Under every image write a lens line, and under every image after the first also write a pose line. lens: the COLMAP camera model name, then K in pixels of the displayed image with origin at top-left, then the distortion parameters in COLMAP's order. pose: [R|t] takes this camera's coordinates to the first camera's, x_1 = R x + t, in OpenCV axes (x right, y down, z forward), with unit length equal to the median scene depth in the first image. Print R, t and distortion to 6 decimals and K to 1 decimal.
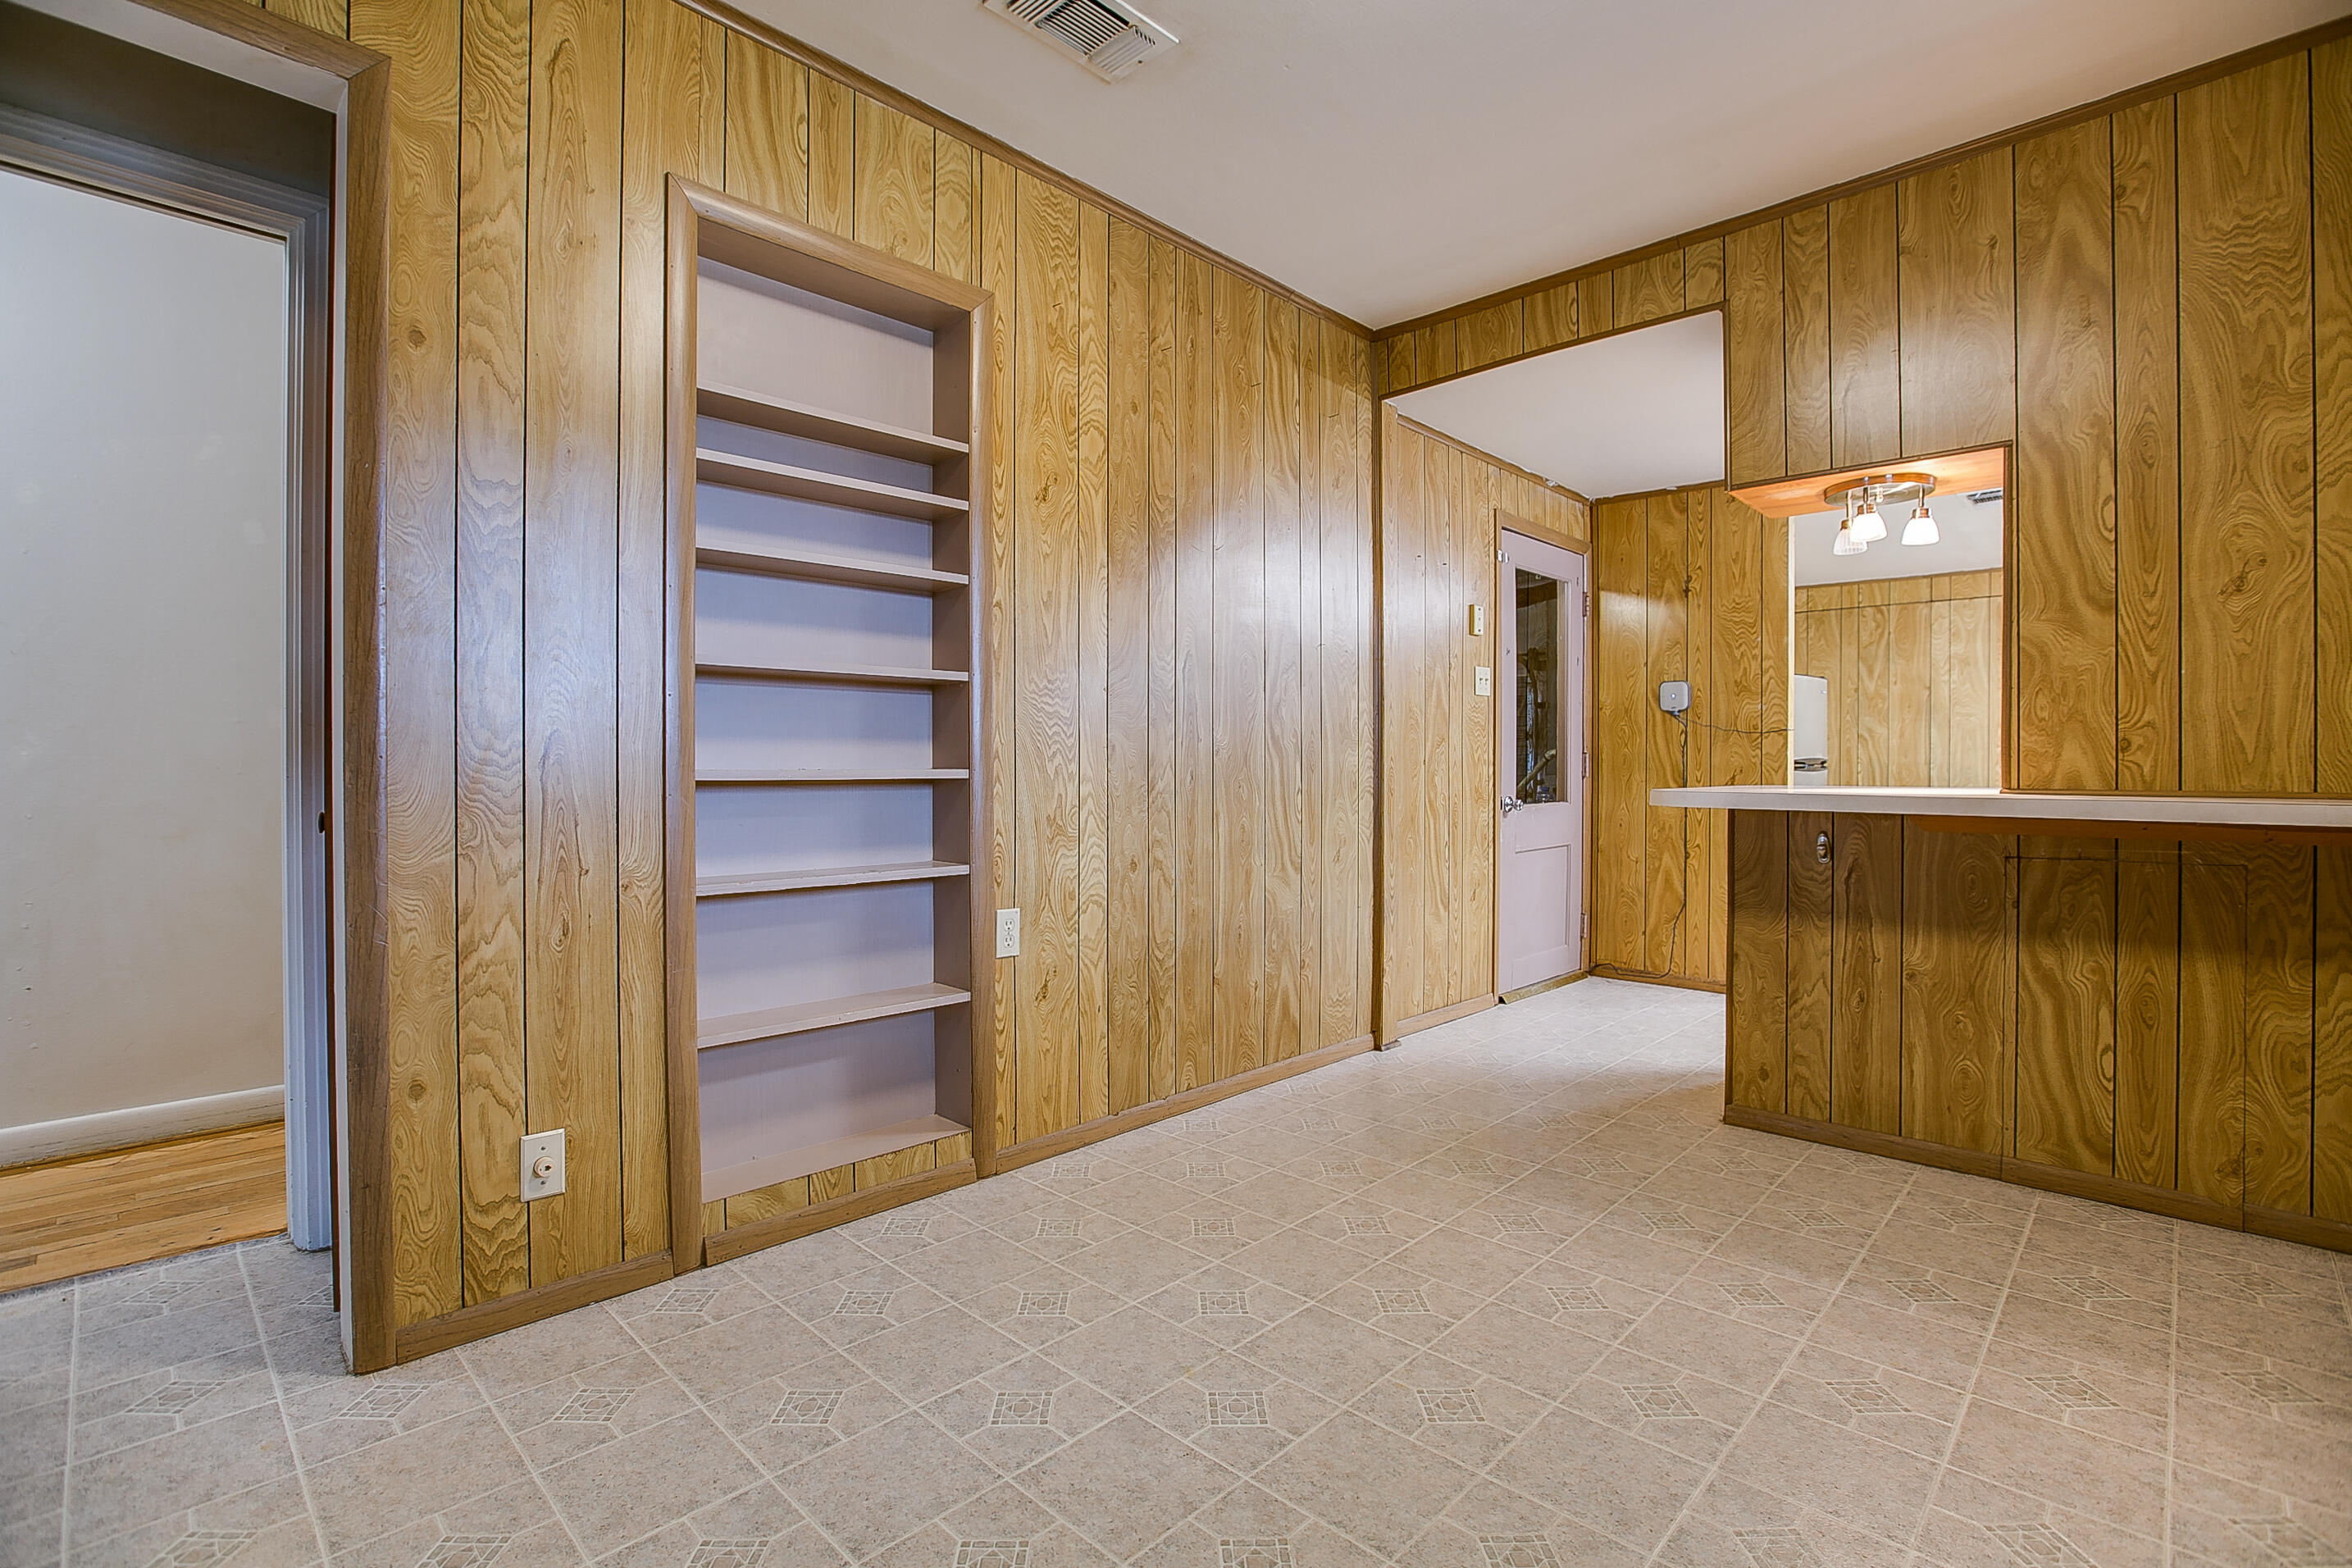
lens RADIAL K [[1081.8, 0, 1176.0], [0, 1081.8, 784.0], [0, 0, 1]] dist [-0.010902, 0.000838]
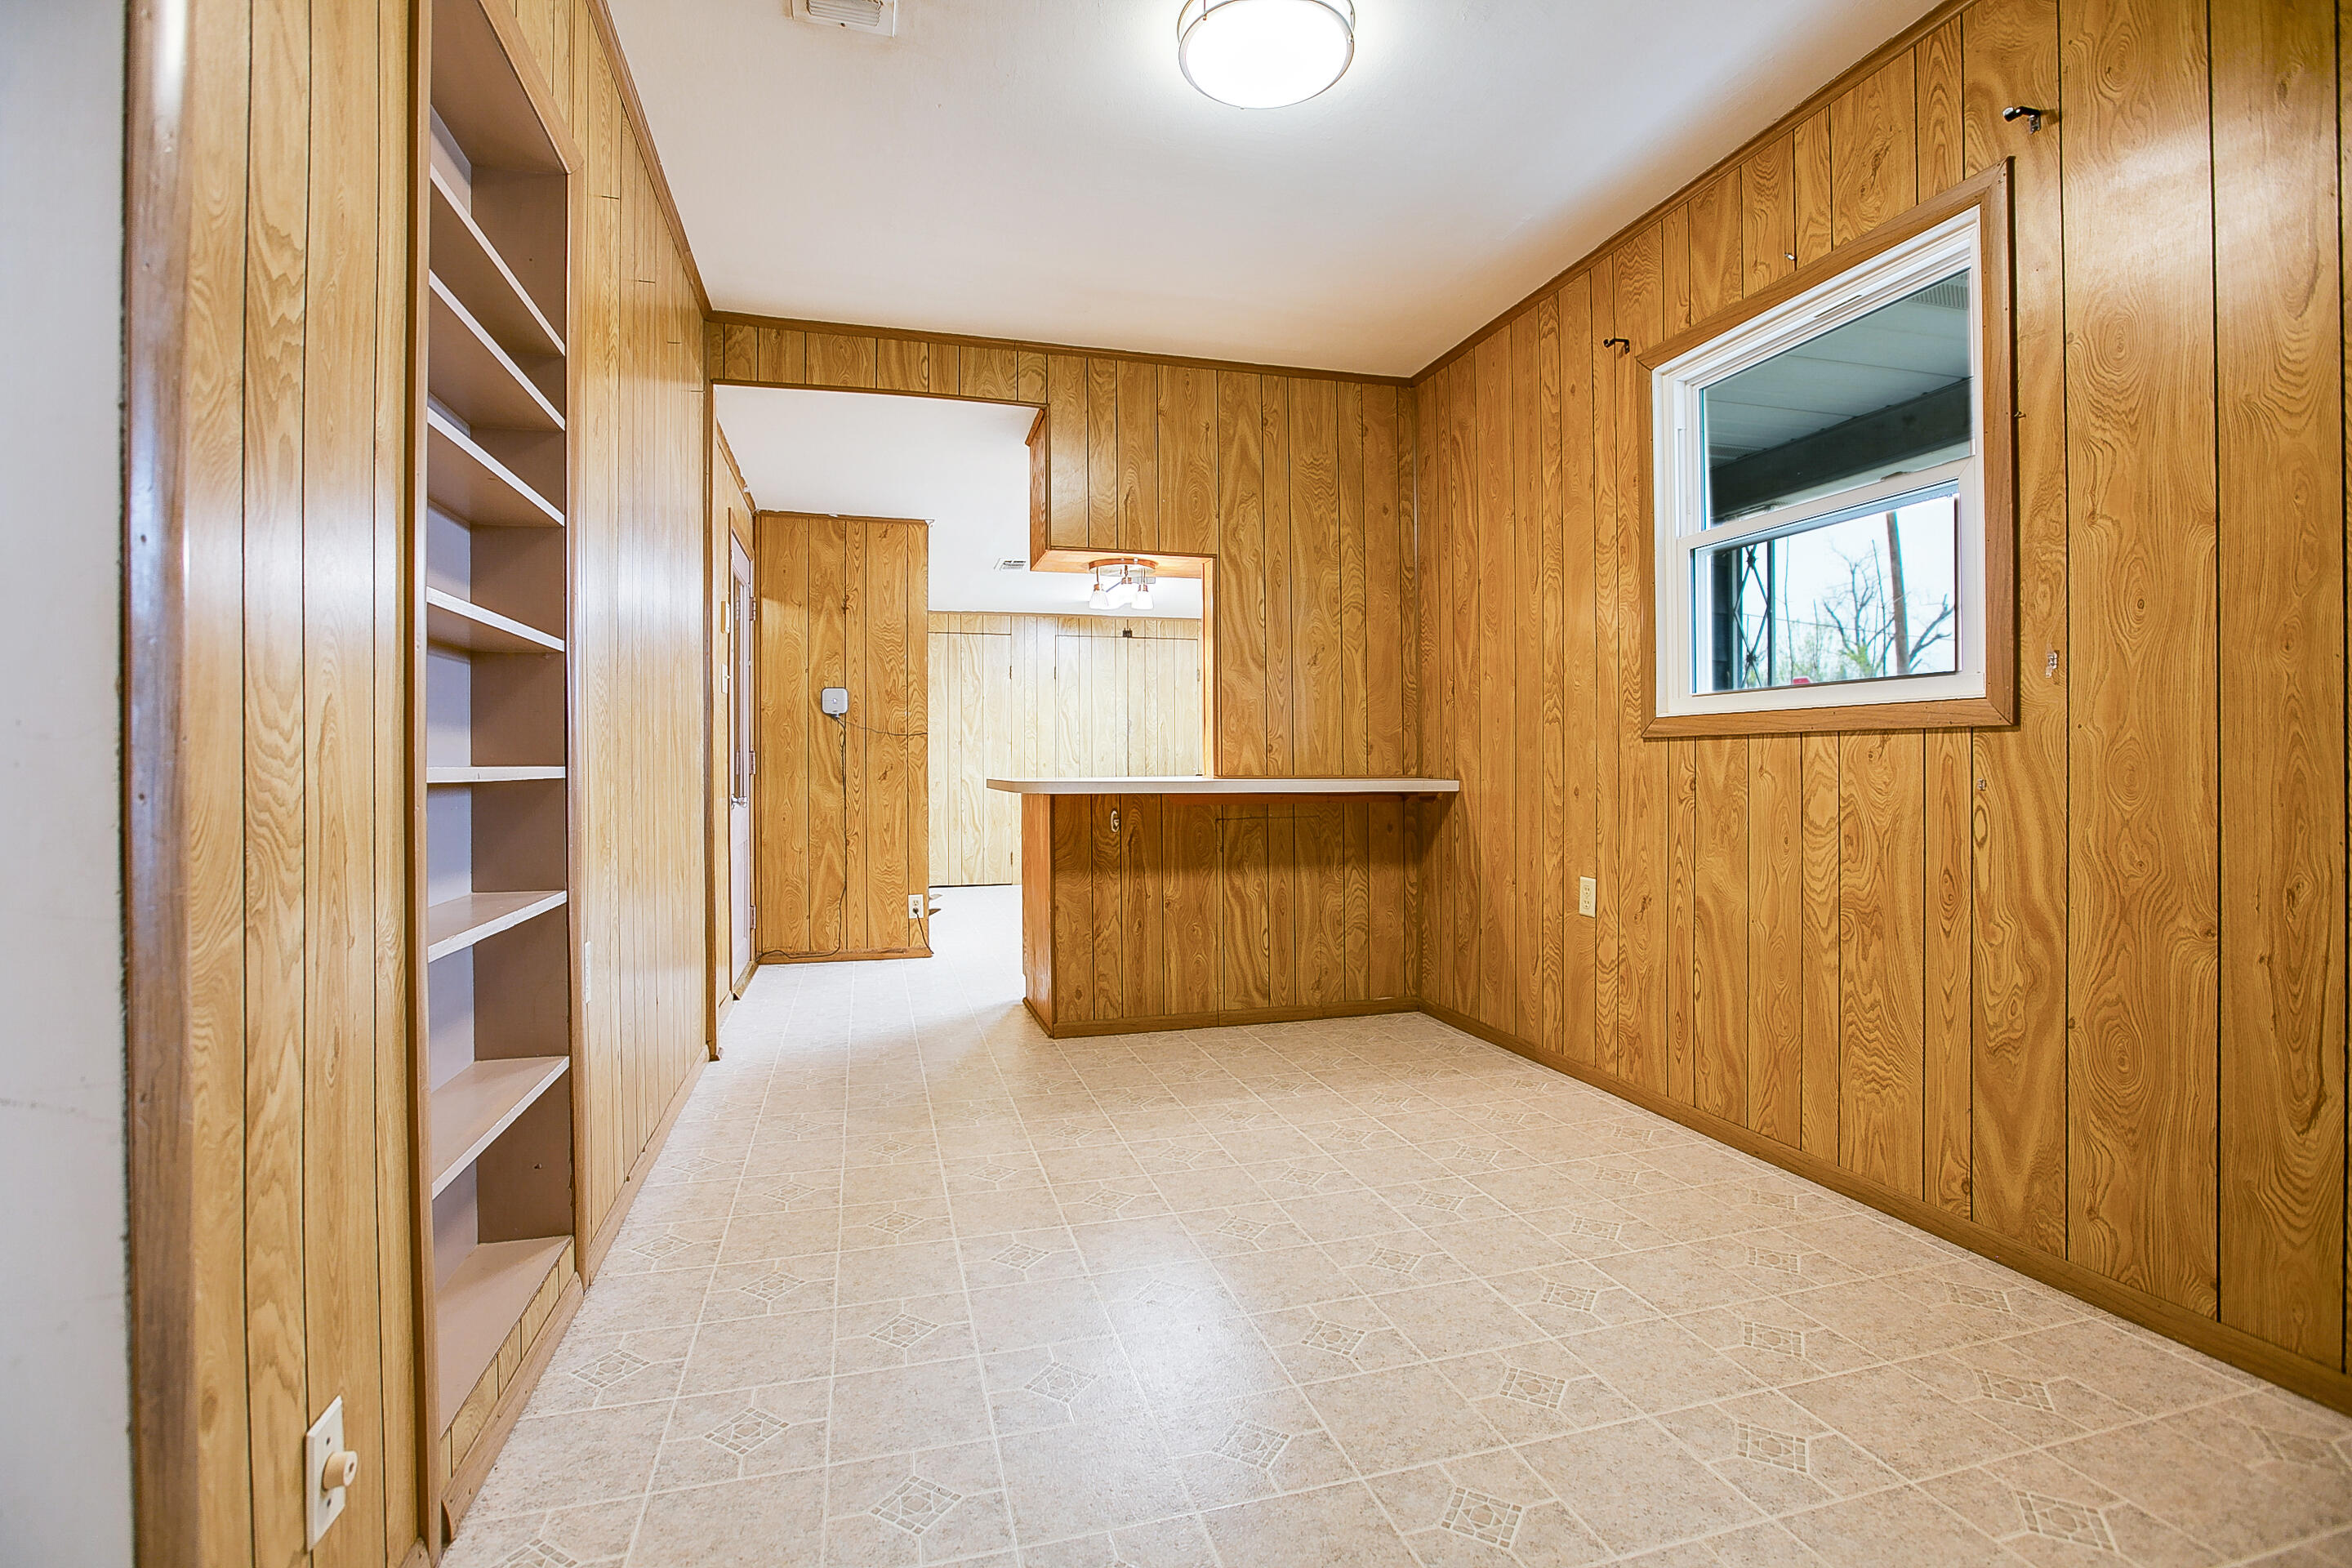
lens RADIAL K [[1098.6, 0, 1171.0], [0, 1098.6, 776.0], [0, 0, 1]] dist [-0.069273, 0.000279]
pose [[0.508226, -0.011363, 0.861149, -0.588485], [0.018079, 0.999833, 0.002523, -0.000478], [-0.861034, 0.014287, 0.508347, 0.225373]]
